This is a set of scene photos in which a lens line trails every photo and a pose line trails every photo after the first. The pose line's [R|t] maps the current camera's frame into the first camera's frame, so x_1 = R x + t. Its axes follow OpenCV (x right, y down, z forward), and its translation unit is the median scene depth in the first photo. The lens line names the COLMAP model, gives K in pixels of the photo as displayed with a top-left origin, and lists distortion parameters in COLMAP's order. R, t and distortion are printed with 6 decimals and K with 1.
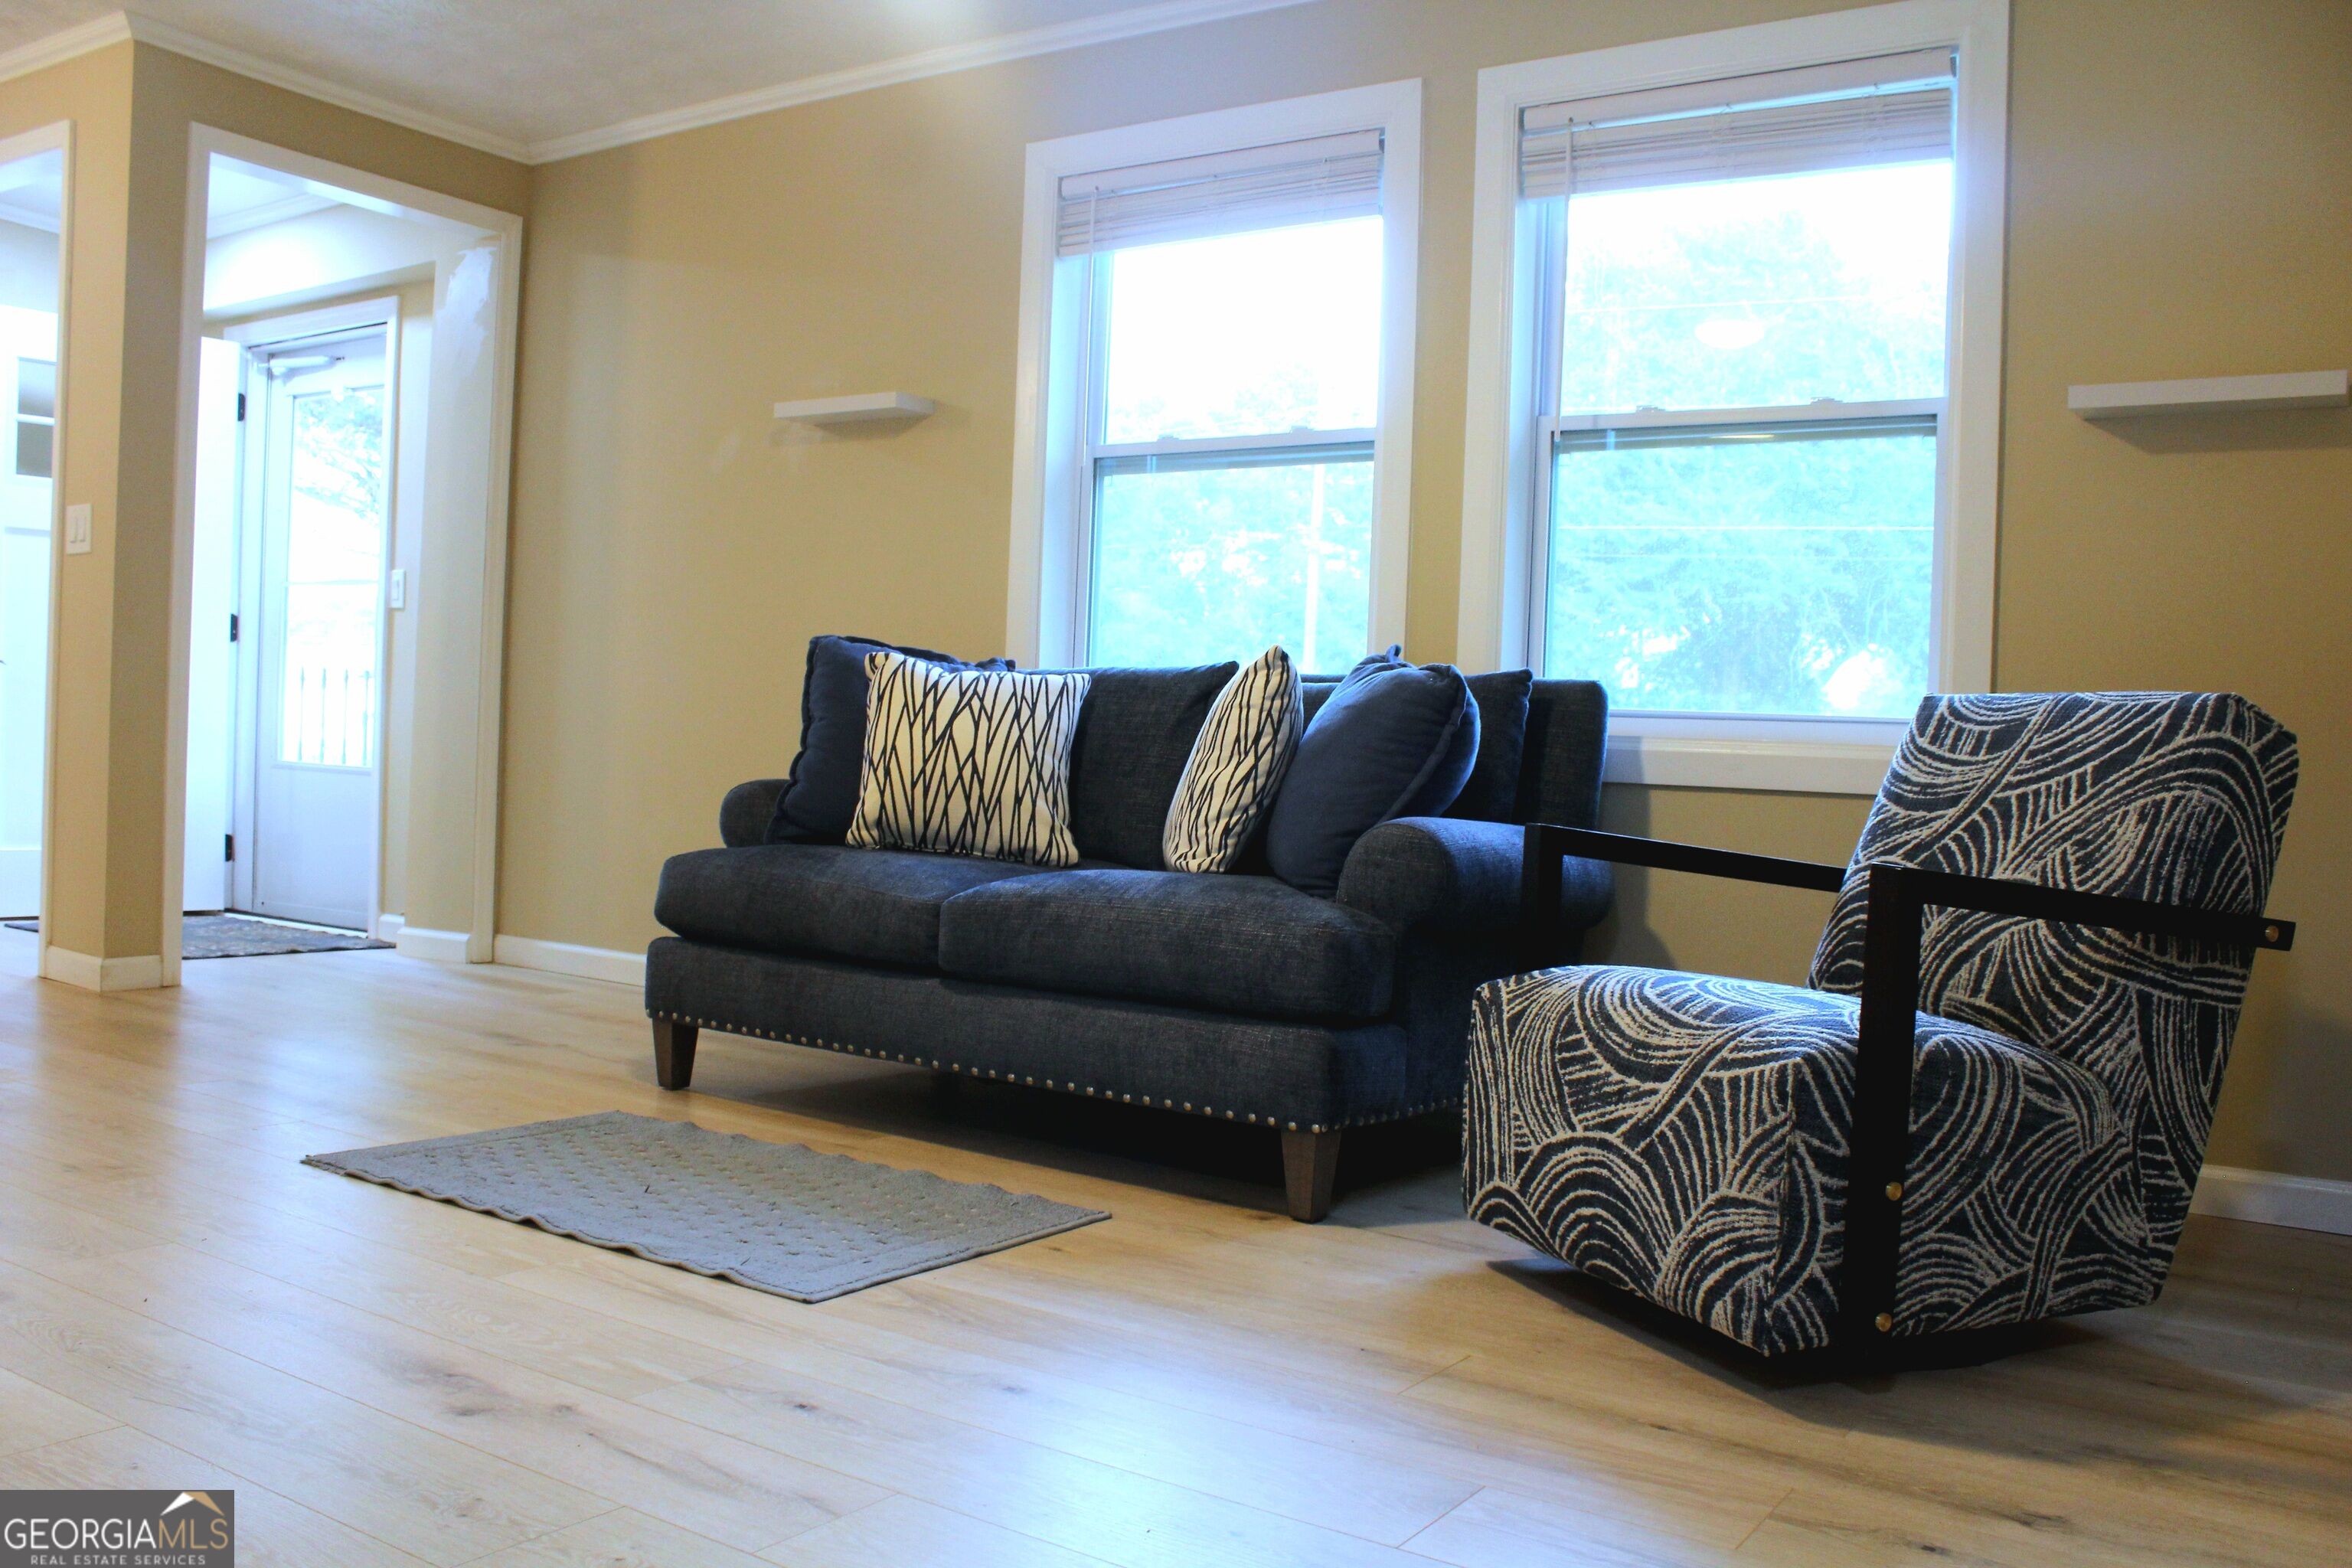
lens RADIAL K [[2124.2, 0, 1176.0], [0, 2124.2, 784.0], [0, 0, 1]] dist [-0.189208, 0.004874]
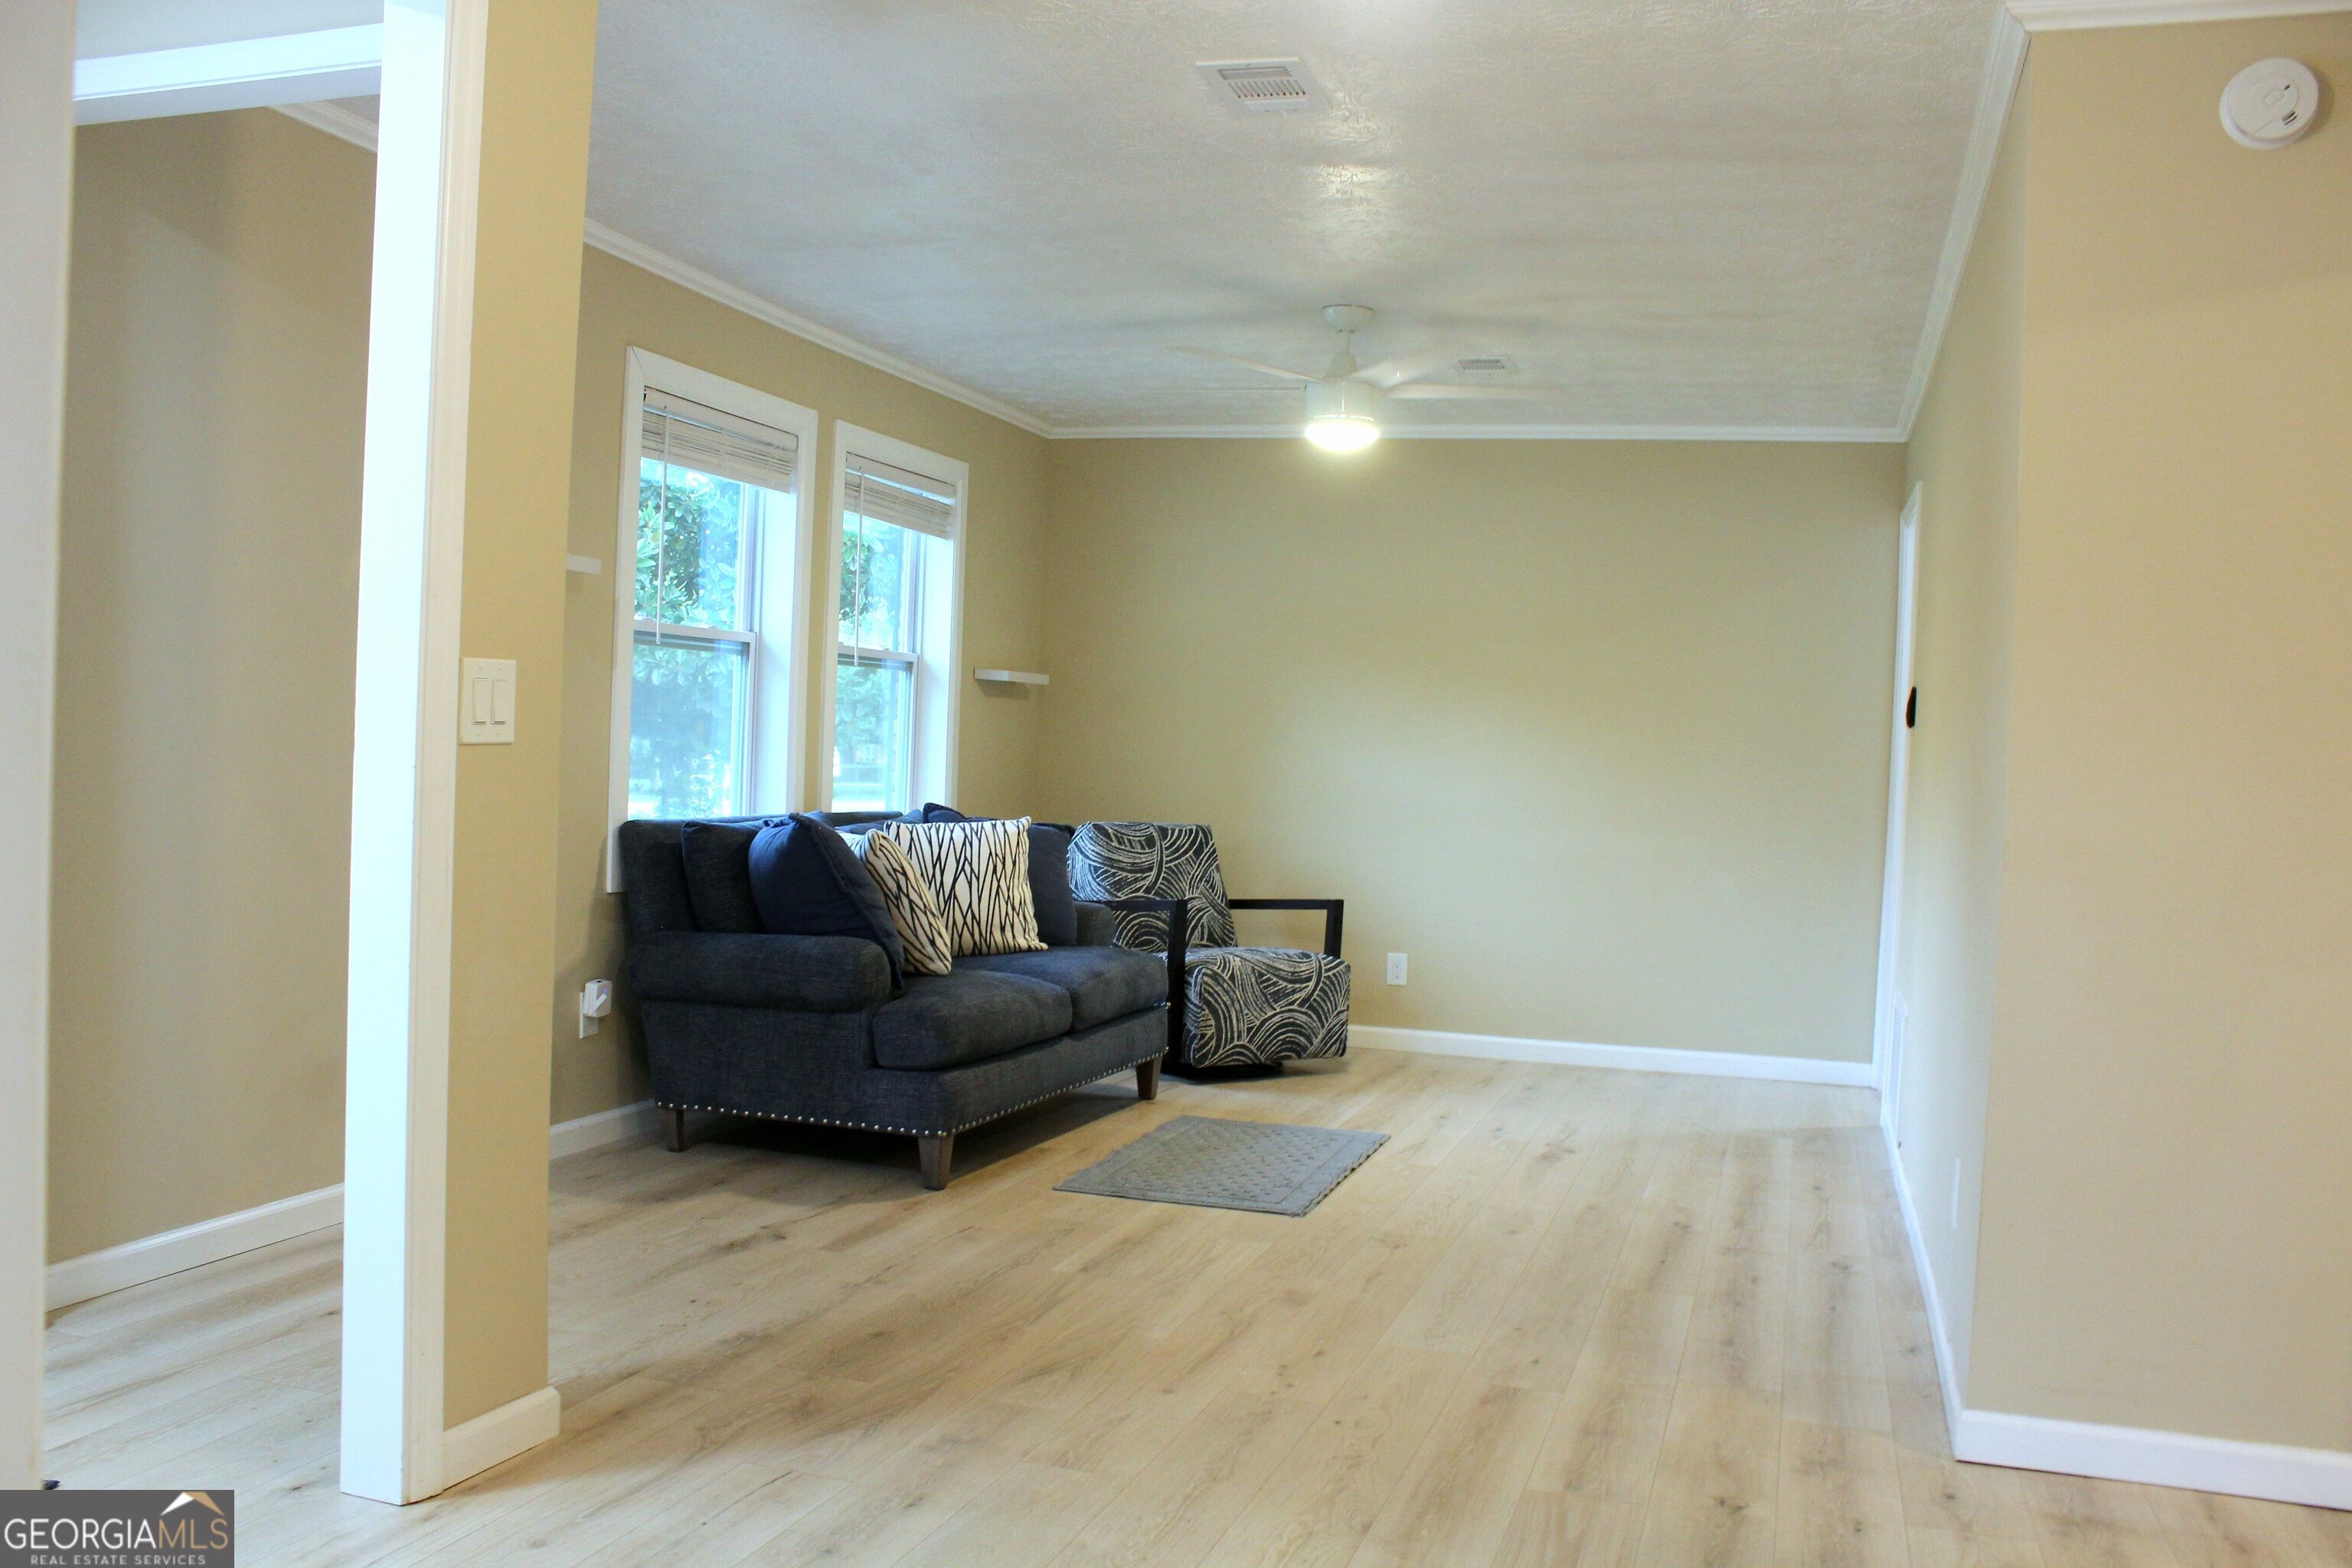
lens RADIAL K [[1980.7, 0, 1174.0], [0, 1980.7, 814.7], [0, 0, 1]] dist [-0.147192, 0.121457]
pose [[-0.329220, -0.098364, 0.939116, -2.135774], [-0.050981, 0.994960, 0.086341, -0.300279], [-0.942876, -0.019452, -0.332575, 1.965797]]
